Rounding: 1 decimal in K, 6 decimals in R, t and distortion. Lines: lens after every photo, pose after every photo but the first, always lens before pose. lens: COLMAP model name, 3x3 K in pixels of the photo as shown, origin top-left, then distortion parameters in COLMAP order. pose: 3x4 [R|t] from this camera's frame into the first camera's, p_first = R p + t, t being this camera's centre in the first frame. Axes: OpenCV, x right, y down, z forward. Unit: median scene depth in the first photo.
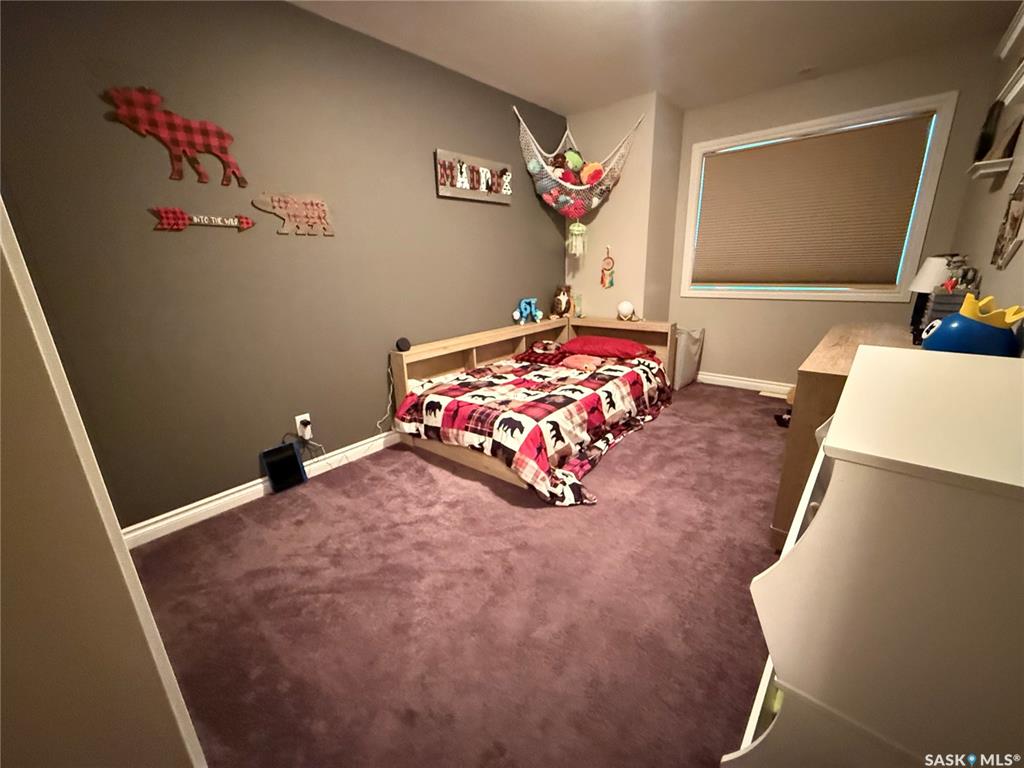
lens RADIAL K [[407.1, 0, 511.7], [0, 407.1, 384.1], [0, 0, 1]] dist [-0.000938, -0.000285]
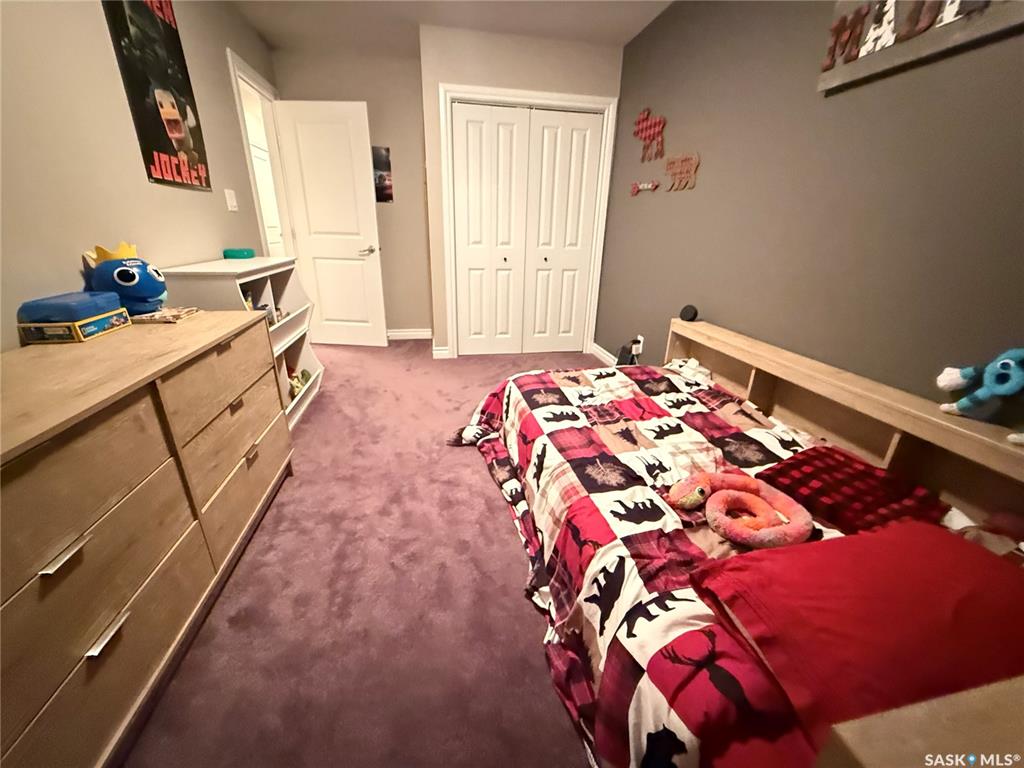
lens RADIAL K [[407.1, 0, 510.9], [0, 407.1, 385.1], [0, 0, 1]] dist [-0.000938, -0.000285]
pose [[-0.612974, 0.305760, -0.728542, 0.604059], [-0.229563, 0.813385, 0.534515, -0.326195], [0.756019, 0.494890, -0.428392, 1.084992]]
